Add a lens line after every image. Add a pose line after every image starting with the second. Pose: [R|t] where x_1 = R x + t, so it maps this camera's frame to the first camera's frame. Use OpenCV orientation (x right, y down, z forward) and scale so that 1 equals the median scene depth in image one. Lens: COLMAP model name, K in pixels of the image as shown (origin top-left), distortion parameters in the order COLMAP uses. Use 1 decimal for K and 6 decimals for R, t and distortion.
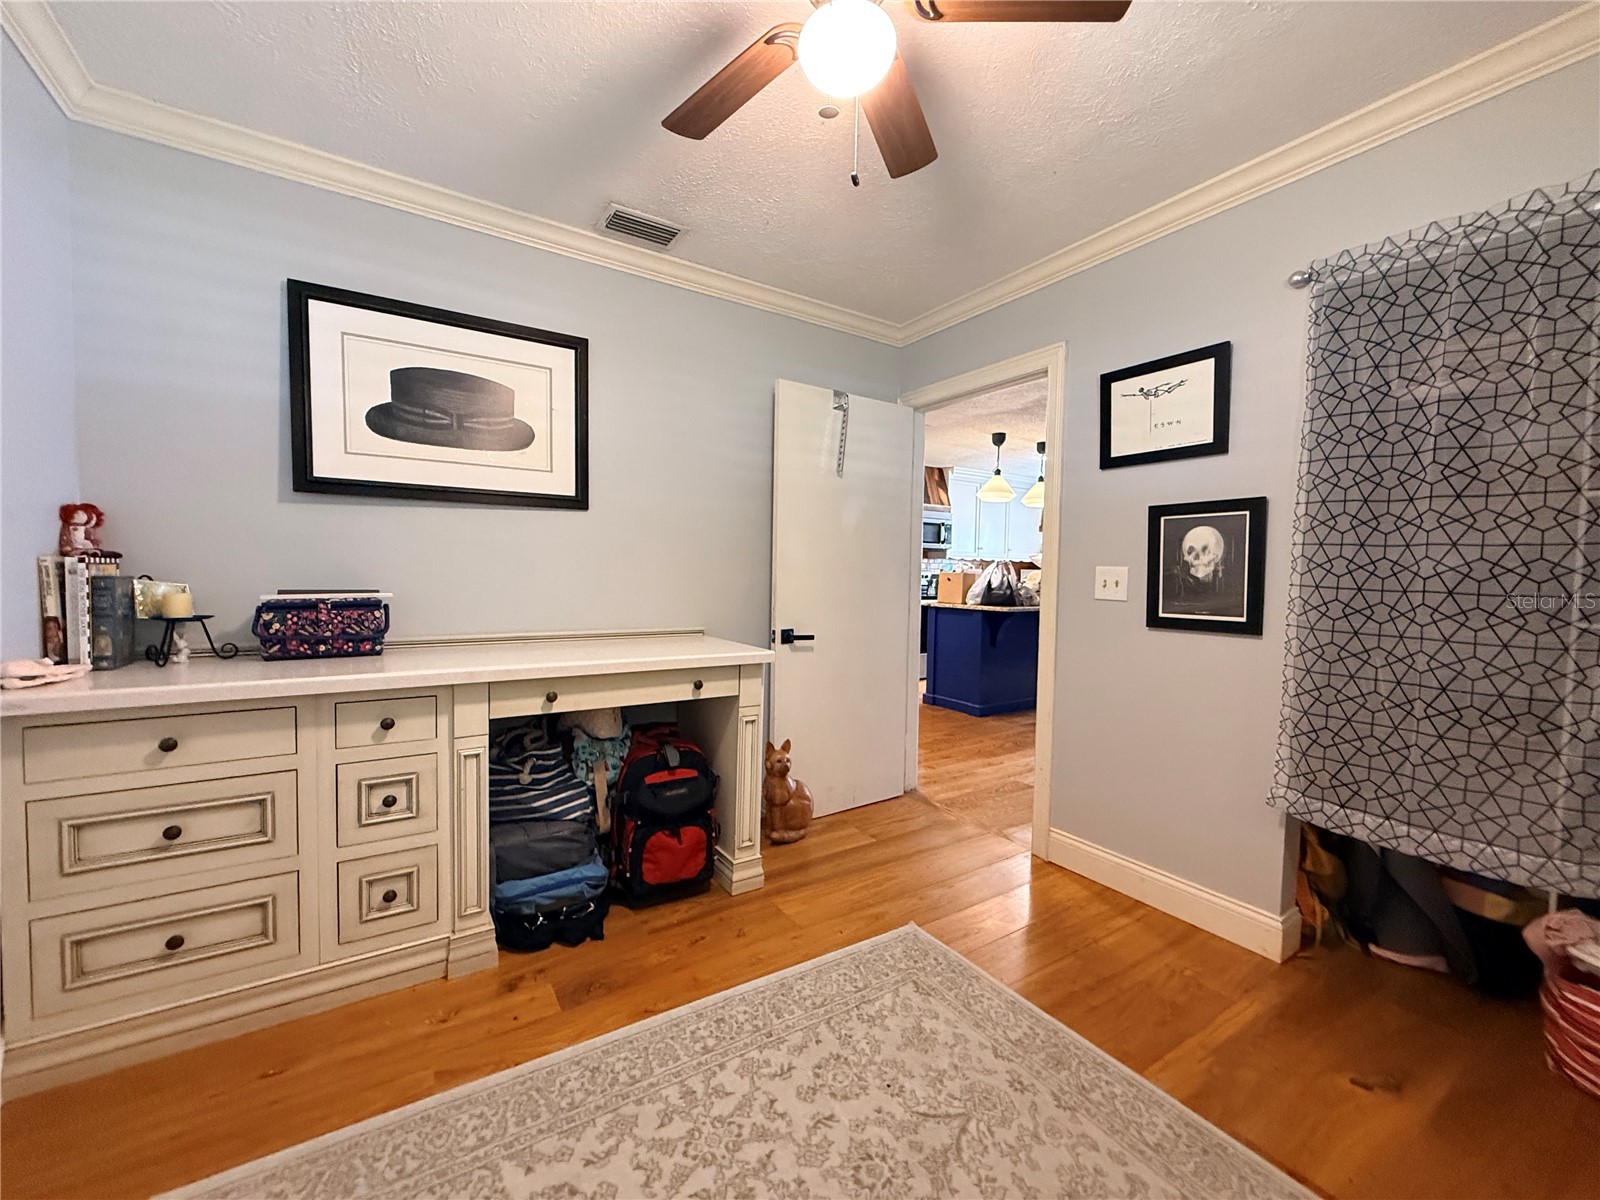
lens RADIAL K [[640.6, 0, 794.7], [0, 640.6, 596.7], [0, 0, 1]] dist [0.000355, 0.000116]
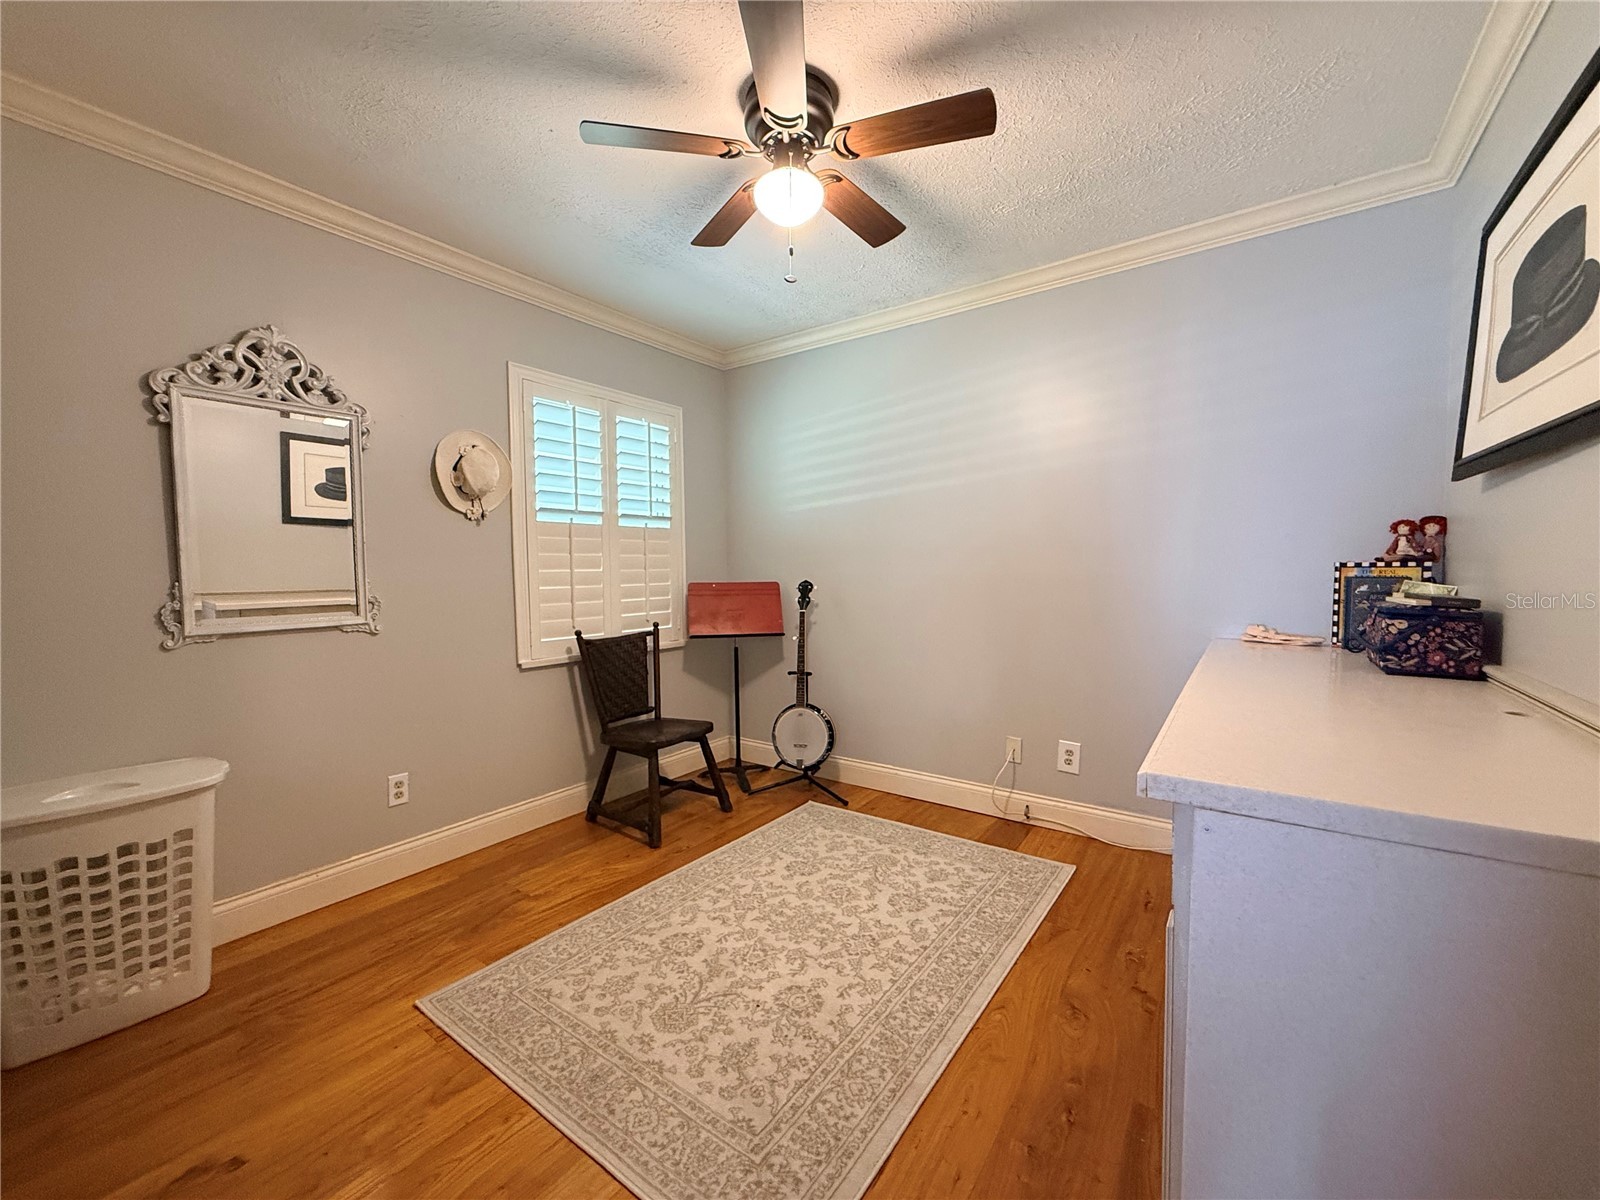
lens RADIAL K [[640.6, 0, 804.4], [0, 640.6, 602.0], [0, 0, 1]] dist [0.000355, 0.000116]
pose [[-0.925398, 0.014475, -0.378719, 0.489035], [-0.025611, 0.994598, 0.100595, -0.094728], [0.378129, 0.102790, -0.920029, 1.980079]]
